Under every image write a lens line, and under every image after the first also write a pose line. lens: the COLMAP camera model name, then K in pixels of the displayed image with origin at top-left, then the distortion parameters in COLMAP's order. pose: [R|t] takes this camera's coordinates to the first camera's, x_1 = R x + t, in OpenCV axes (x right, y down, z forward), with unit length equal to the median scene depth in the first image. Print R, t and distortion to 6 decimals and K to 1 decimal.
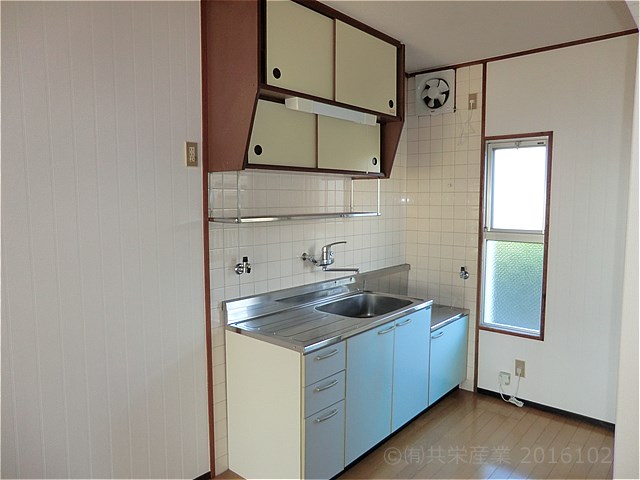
lens RADIAL K [[467.7, 0, 320.0], [0, 467.7, 240.0], [0, 0, 1]] dist [-0.080554, 0.066698]
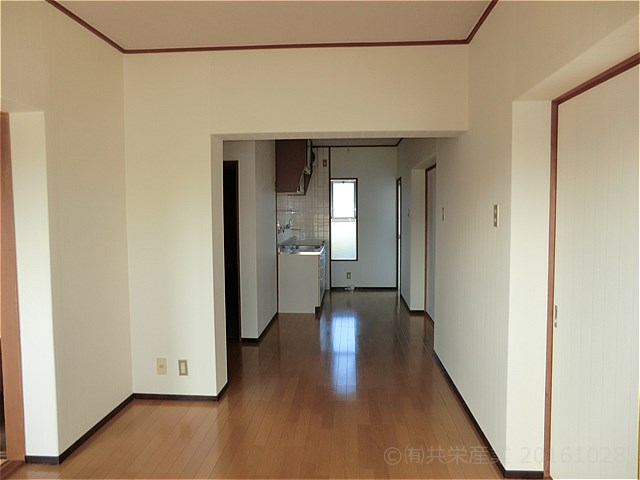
lens RADIAL K [[467.7, 0, 320.0], [0, 467.7, 240.0], [0, 0, 1]] dist [-0.080554, 0.066698]
pose [[0.800224, -0.044874, 0.598020, -1.147524], [0.063887, 0.997901, -0.010608, 0.115832], [-0.596289, 0.046695, 0.801411, -0.884293]]
